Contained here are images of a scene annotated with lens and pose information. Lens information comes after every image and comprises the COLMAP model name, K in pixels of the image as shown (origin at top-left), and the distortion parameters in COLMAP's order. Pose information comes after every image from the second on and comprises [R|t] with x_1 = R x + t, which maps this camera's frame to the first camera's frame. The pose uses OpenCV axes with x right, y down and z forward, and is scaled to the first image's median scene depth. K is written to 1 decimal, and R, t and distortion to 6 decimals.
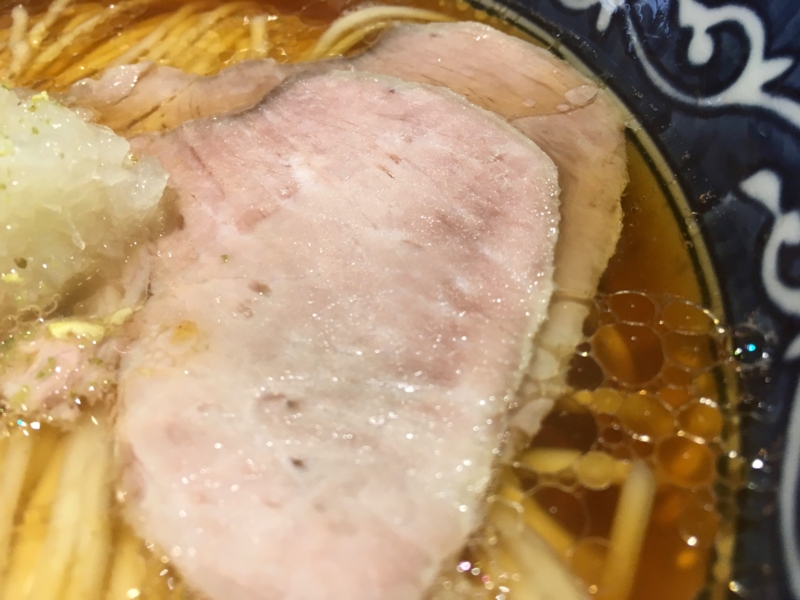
lens RADIAL K [[717.3, 0, 406.0], [0, 717.3, 293.4], [0, 0, 1]] dist [0.059348, -0.135659]
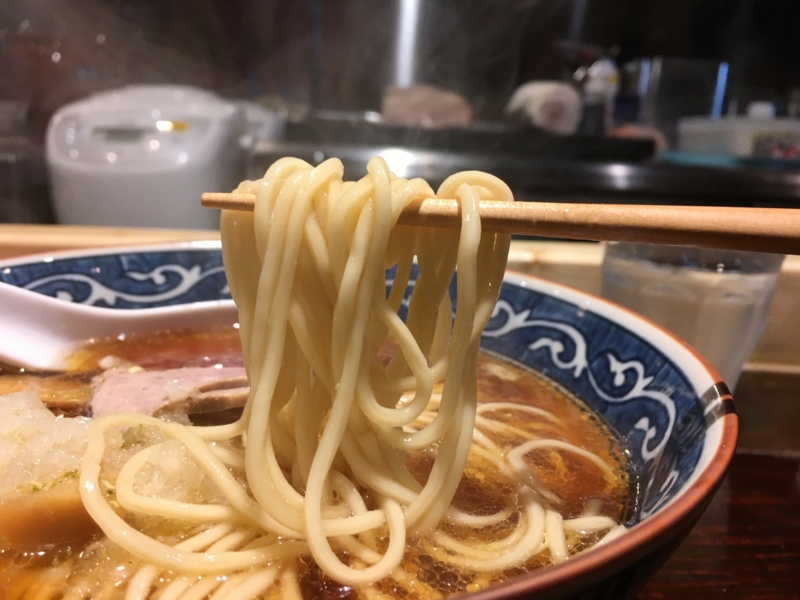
lens RADIAL K [[717.3, 0, 402.6], [0, 717.3, 297.1], [0, 0, 1]] dist [0.059348, -0.135659]
pose [[0.987602, 0.148244, -0.051625, -0.185276], [-0.150734, 0.803771, -0.575527, 0.882760], [-0.043824, 0.576174, 0.816152, -0.982178]]
